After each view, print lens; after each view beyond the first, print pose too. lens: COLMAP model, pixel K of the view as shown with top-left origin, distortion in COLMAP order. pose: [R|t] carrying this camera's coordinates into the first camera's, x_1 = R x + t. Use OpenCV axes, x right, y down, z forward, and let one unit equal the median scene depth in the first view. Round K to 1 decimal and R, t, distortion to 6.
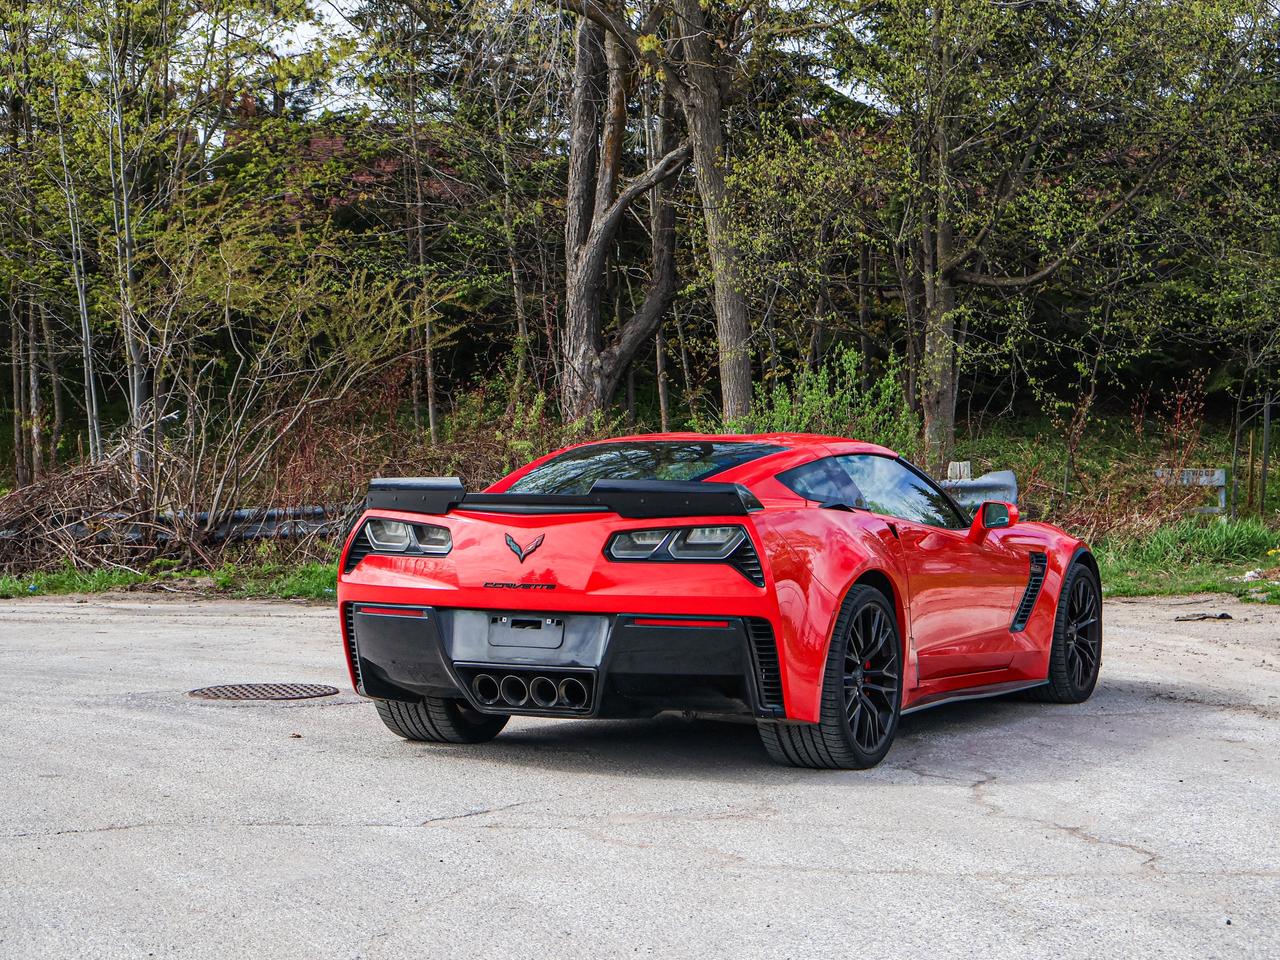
lens RADIAL K [[2458.4, 0, 640.0], [0, 2458.4, 480.0], [0, 0, 1]] dist [-0.011504, 0.084349]
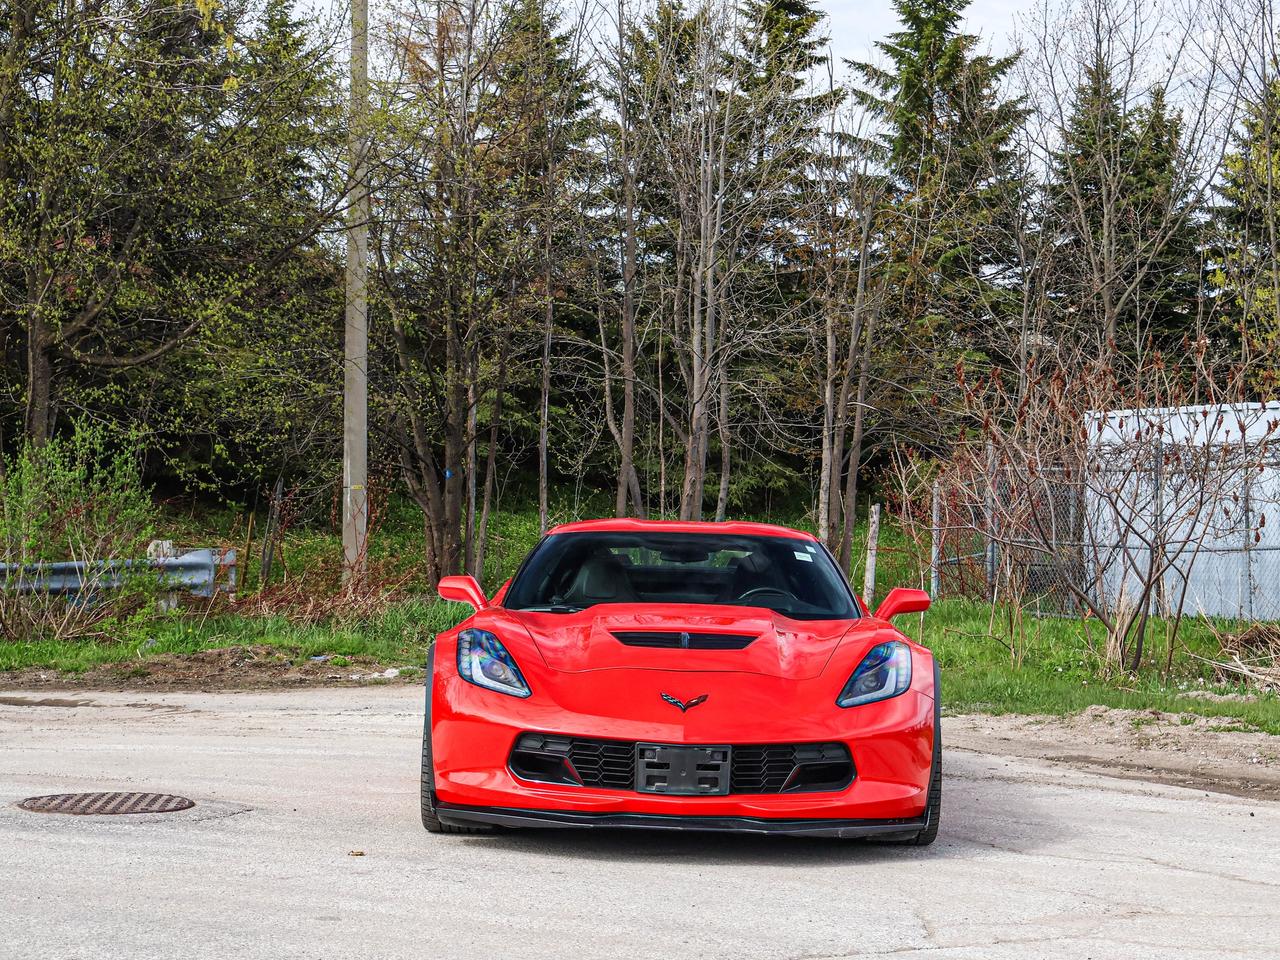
lens RADIAL K [[2299.4, 0, 643.2], [0, 2299.4, 504.8], [0, 0, 1]] dist [0.013307, -0.131084]
pose [[0.854898, 0.024694, 0.518209, -0.424781], [-0.012933, 0.999571, -0.026296, 0.000558], [-0.518635, 0.015778, 0.854850, 0.220891]]
